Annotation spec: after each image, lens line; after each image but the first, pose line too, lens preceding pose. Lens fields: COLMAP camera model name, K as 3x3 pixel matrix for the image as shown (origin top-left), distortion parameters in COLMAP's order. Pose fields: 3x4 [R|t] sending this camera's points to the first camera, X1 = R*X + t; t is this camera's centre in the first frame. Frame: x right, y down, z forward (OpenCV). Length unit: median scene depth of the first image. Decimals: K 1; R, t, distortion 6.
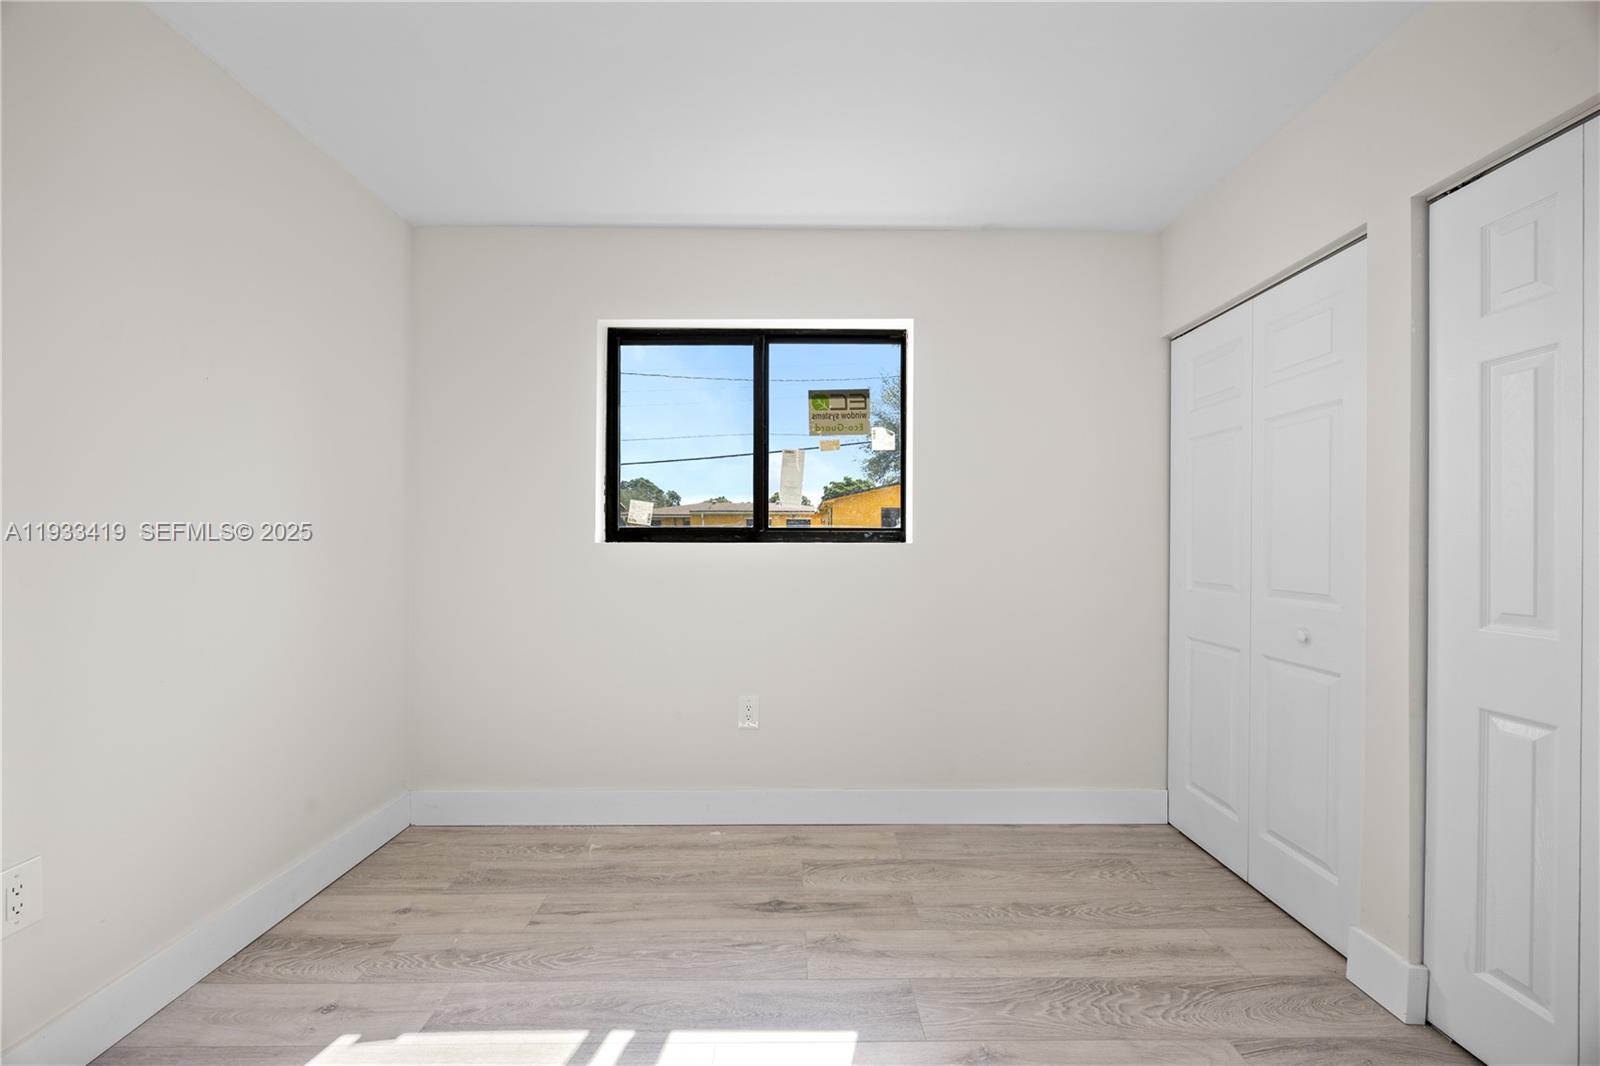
lens RADIAL K [[622.1, 0, 797.8], [0, 622.1, 540.2], [0, 0, 1]] dist [-0.008423, 0.000009]
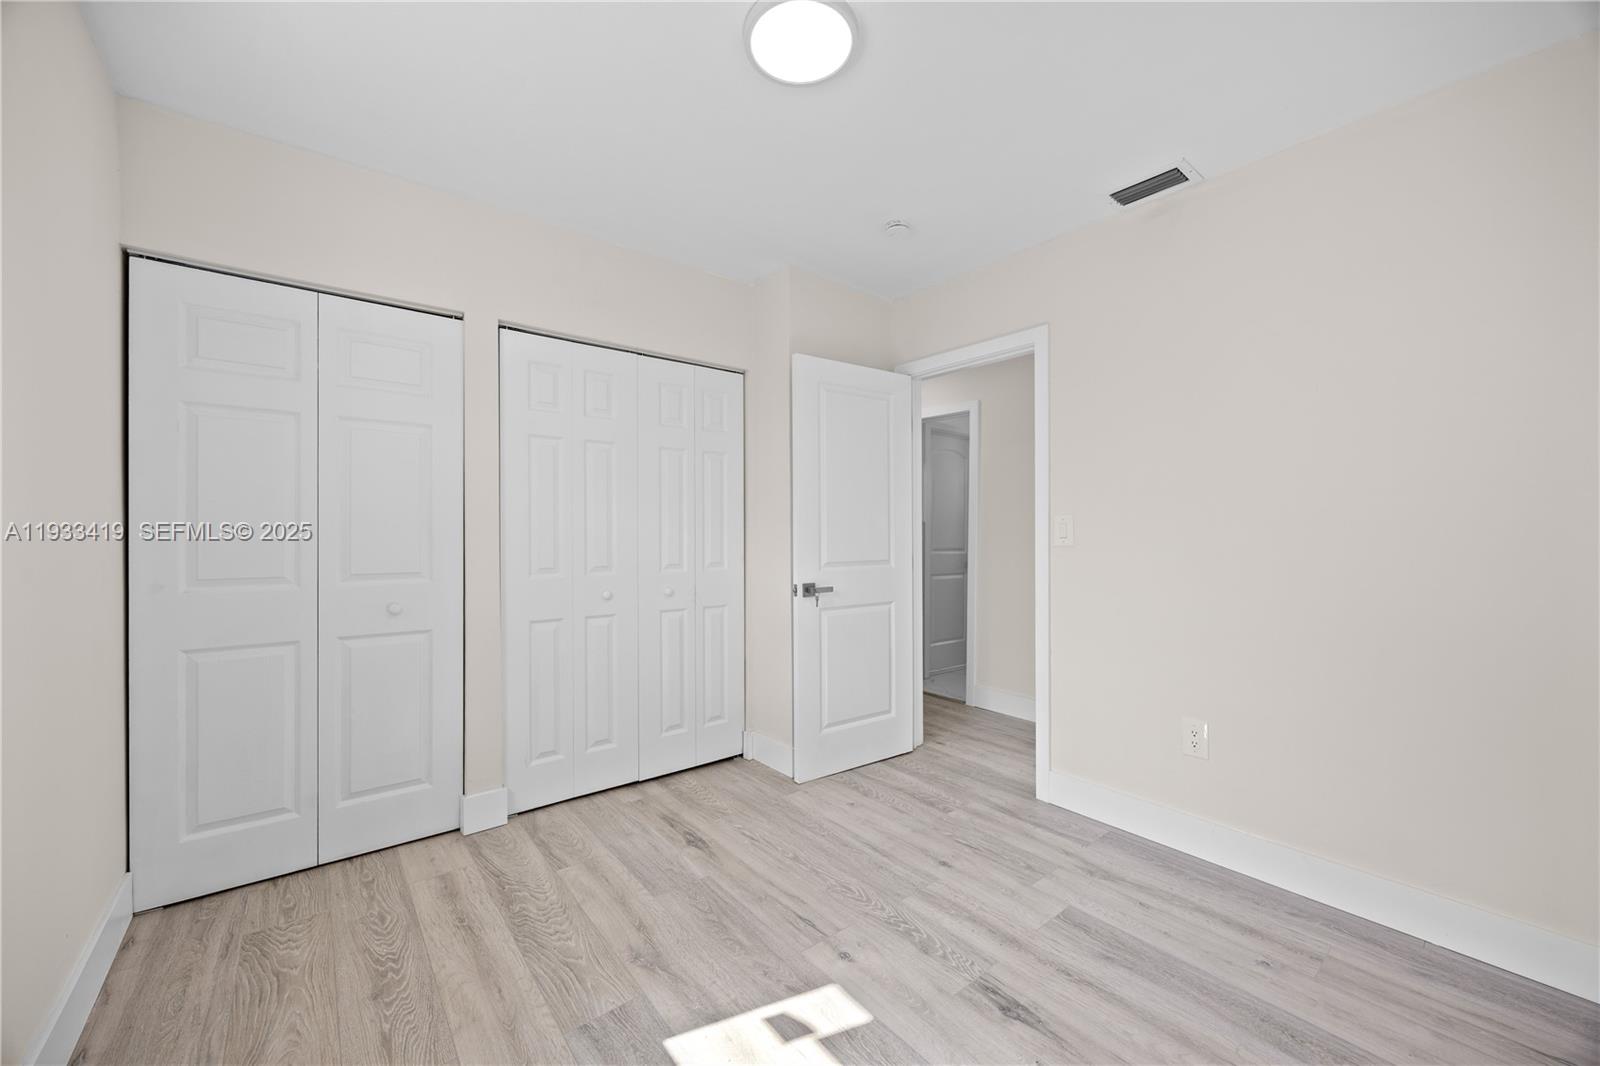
lens RADIAL K [[622.1, 0, 797.3], [0, 622.1, 530.8], [0, 0, 1]] dist [-0.008423, 0.000009]
pose [[-0.638951, -0.001292, 0.769246, -0.628807], [-0.005068, 0.999984, -0.002530, 0.000413], [-0.769231, -0.005515, -0.638947, 1.175570]]
